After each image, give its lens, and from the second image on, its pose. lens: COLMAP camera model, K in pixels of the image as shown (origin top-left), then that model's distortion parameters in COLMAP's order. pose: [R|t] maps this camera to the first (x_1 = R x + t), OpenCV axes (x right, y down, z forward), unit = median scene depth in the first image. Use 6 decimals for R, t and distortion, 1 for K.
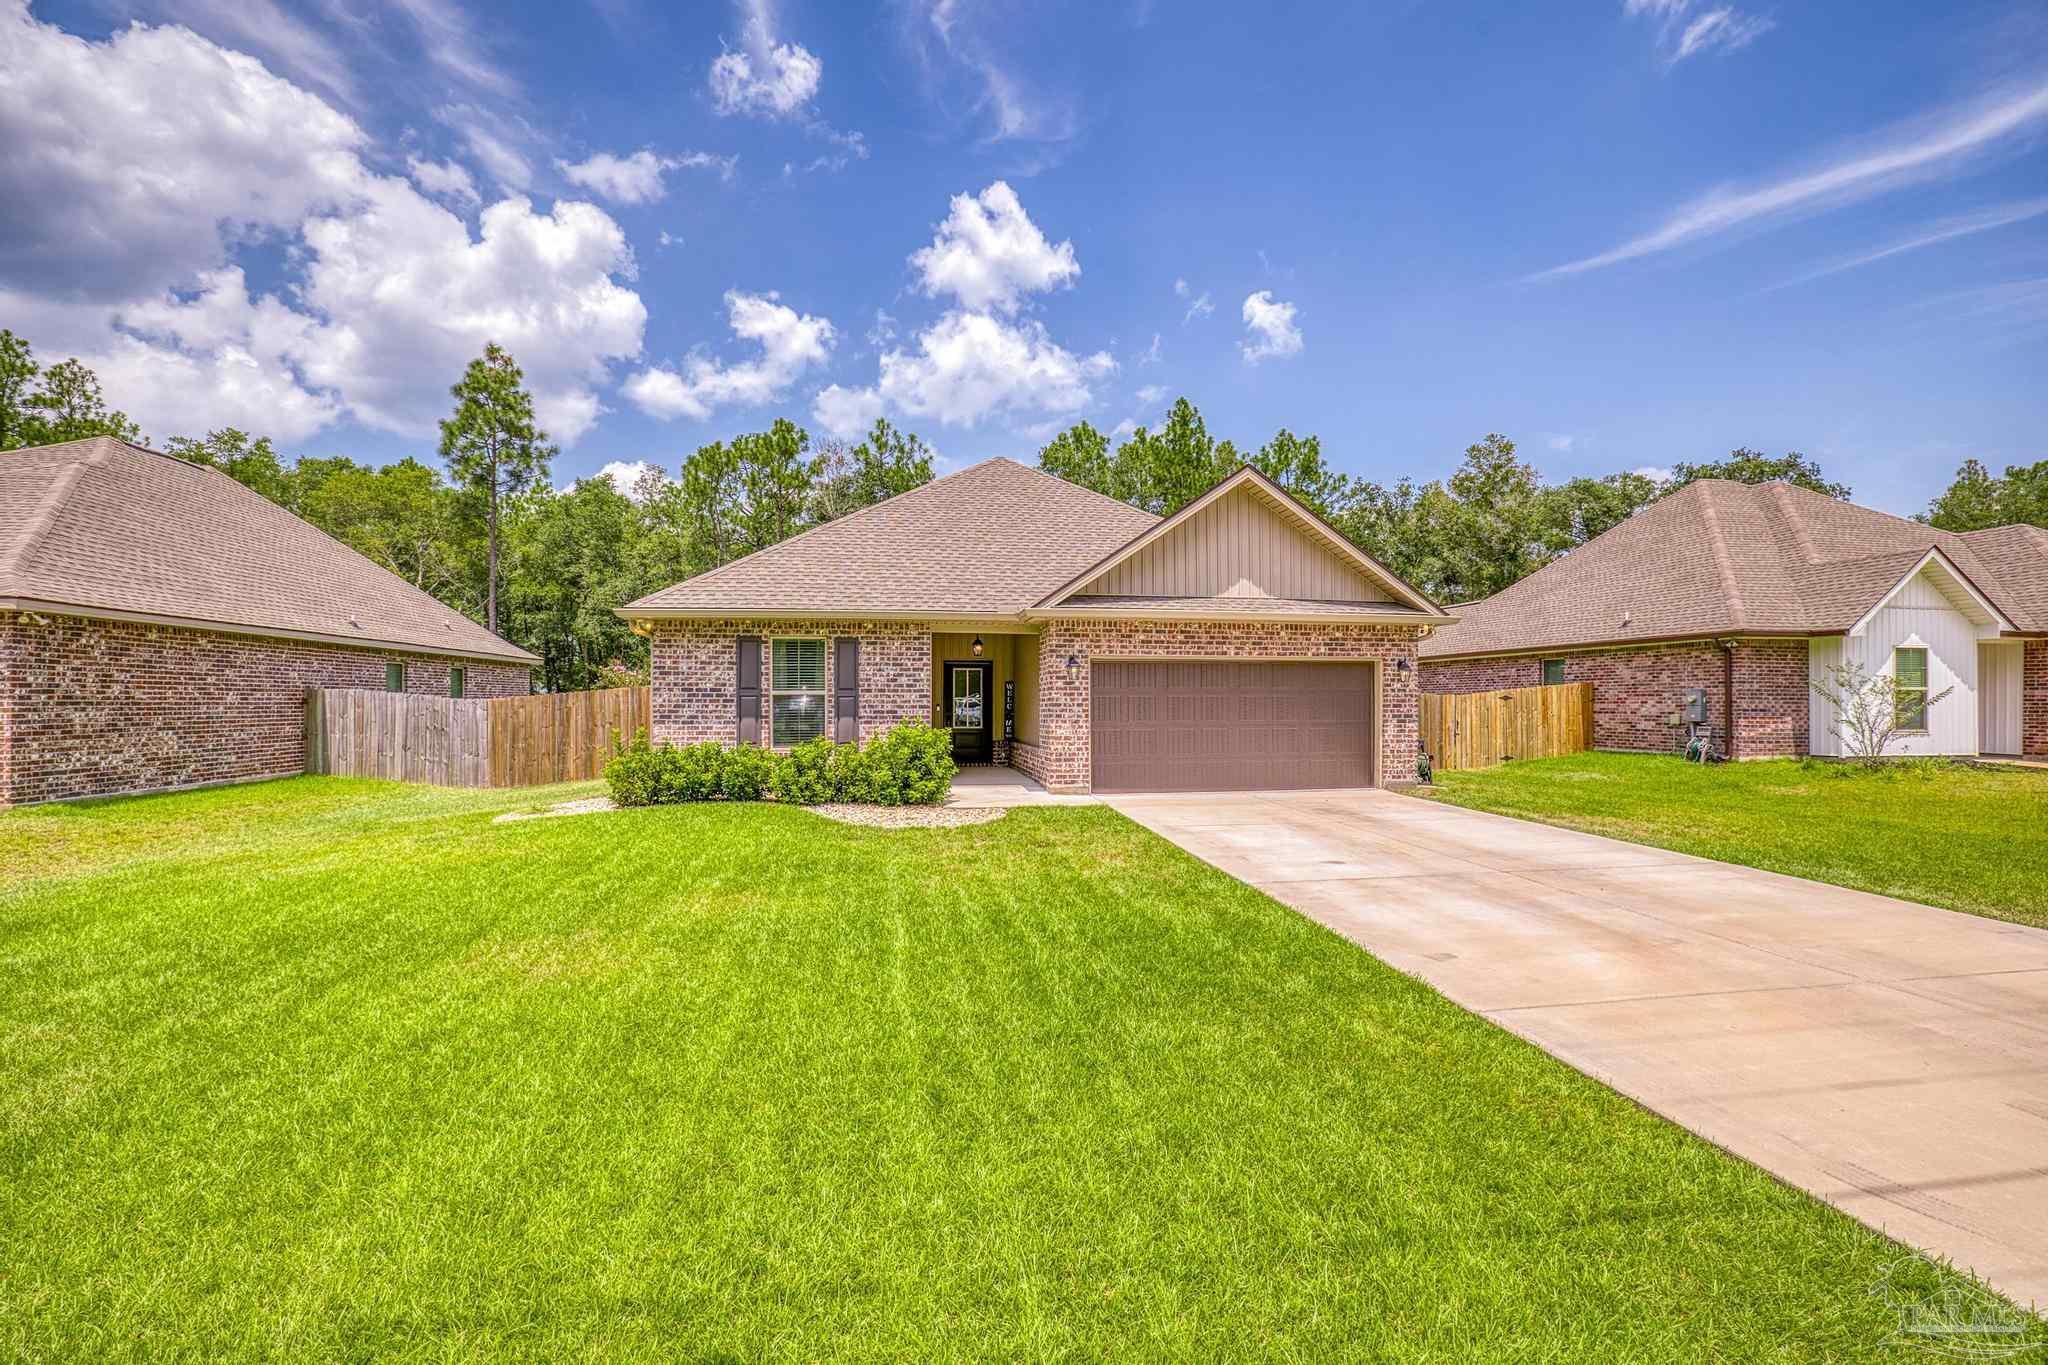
lens RADIAL K [[861.9, 0, 1014.0], [0, 861.9, 700.6], [0, 0, 1]] dist [0.000363, 0.000065]
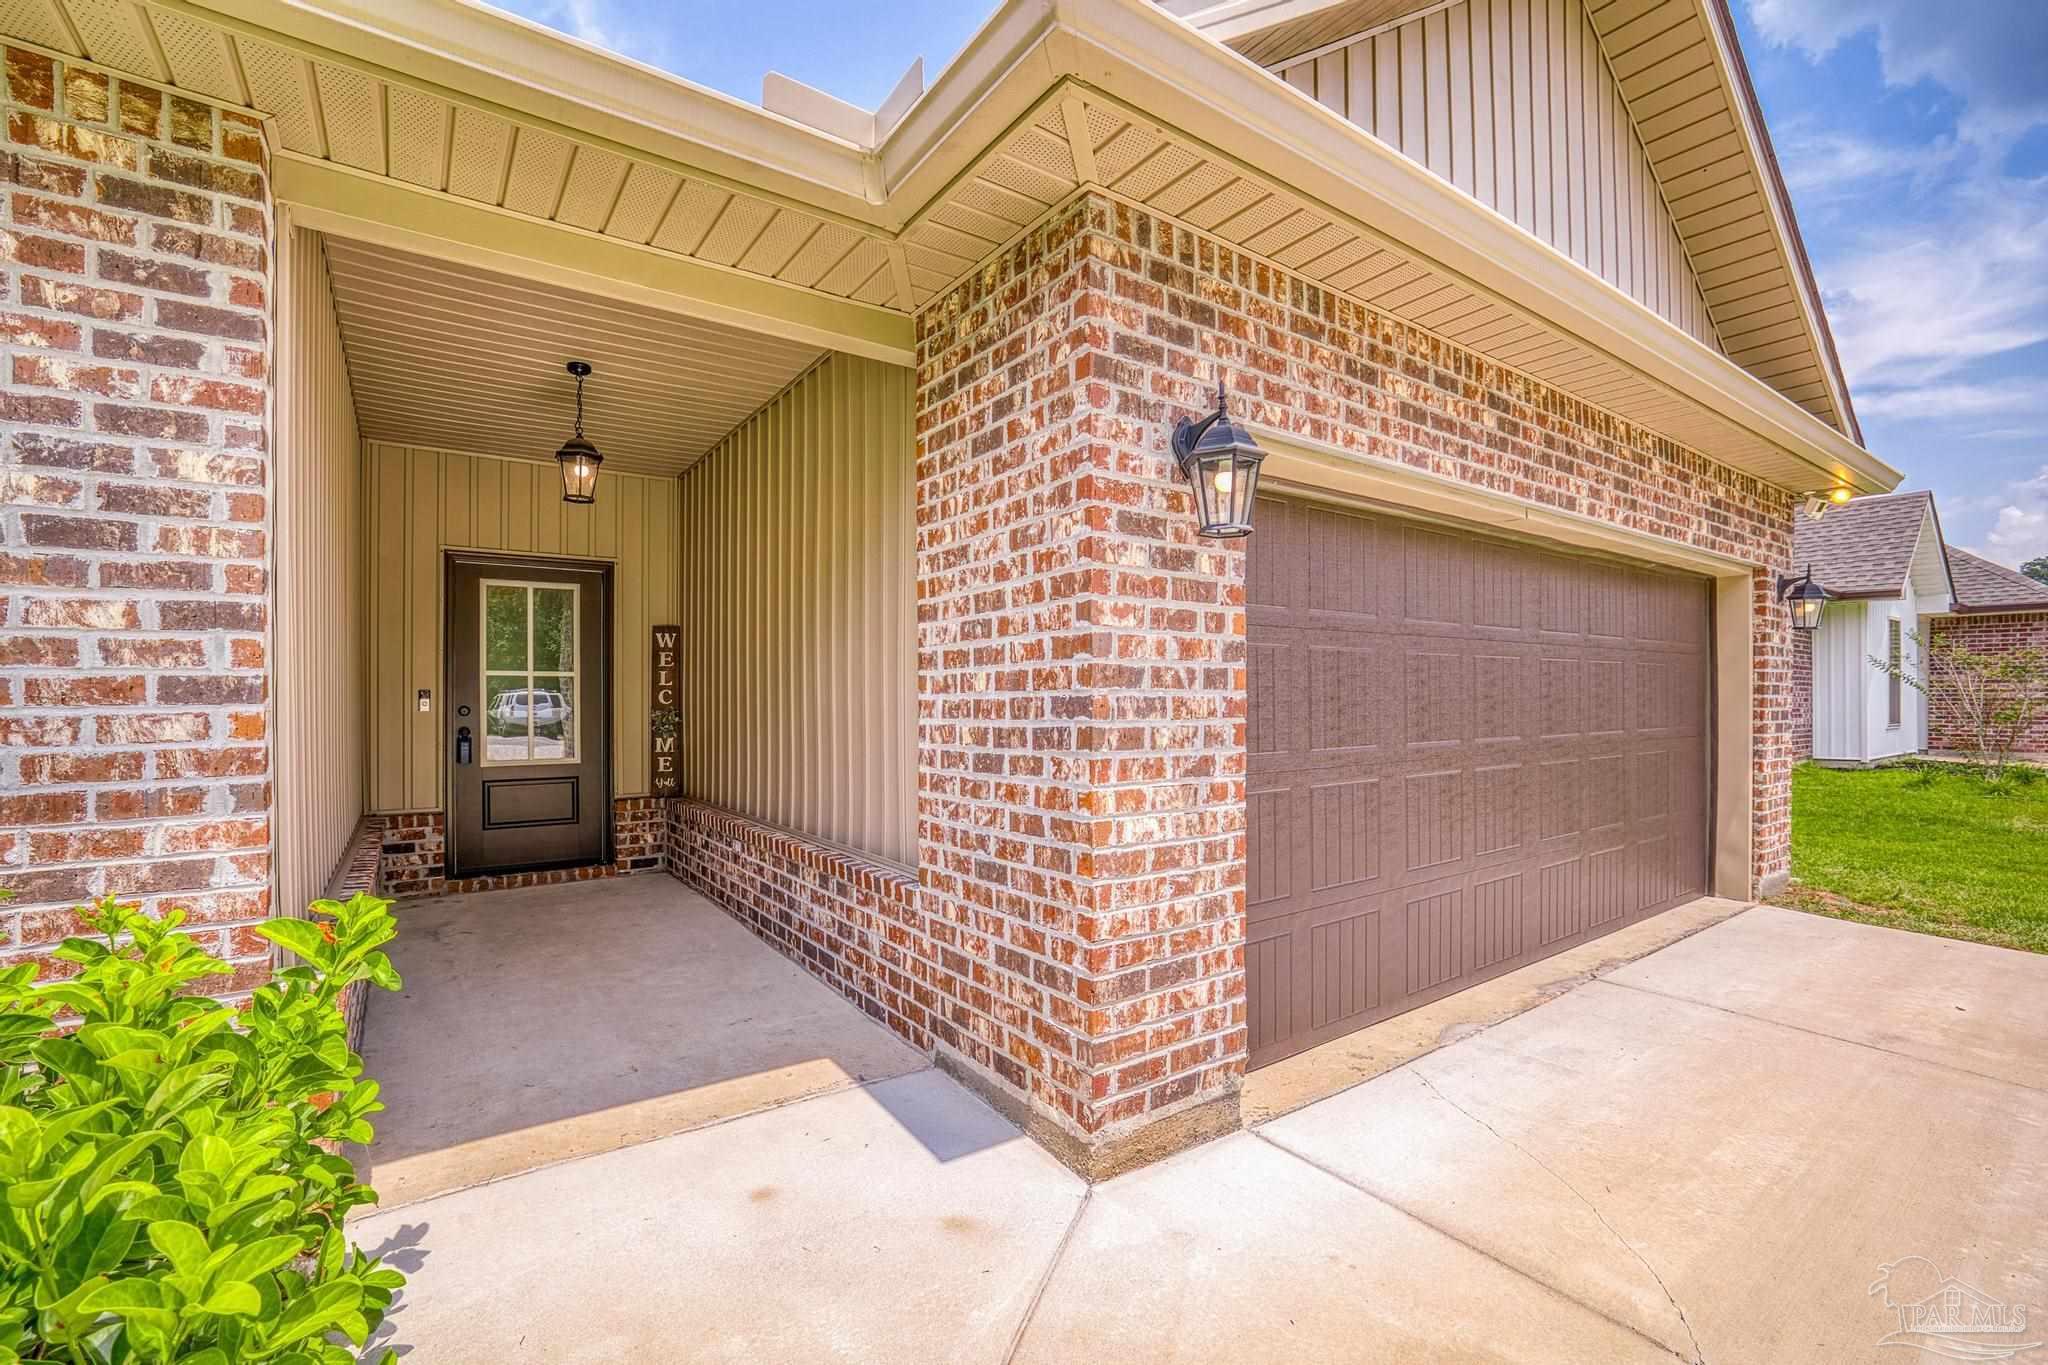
lens RADIAL K [[965.5, 0, 1018.0], [0, 965.5, 703.9], [0, 0, 1]] dist [0.012341, 0.000355]
pose [[0.909969, 0.001410, 0.414674, -0.042971], [-0.004352, 0.999972, 0.006150, 0.007719], [-0.414653, -0.007401, 0.909949, 0.670938]]
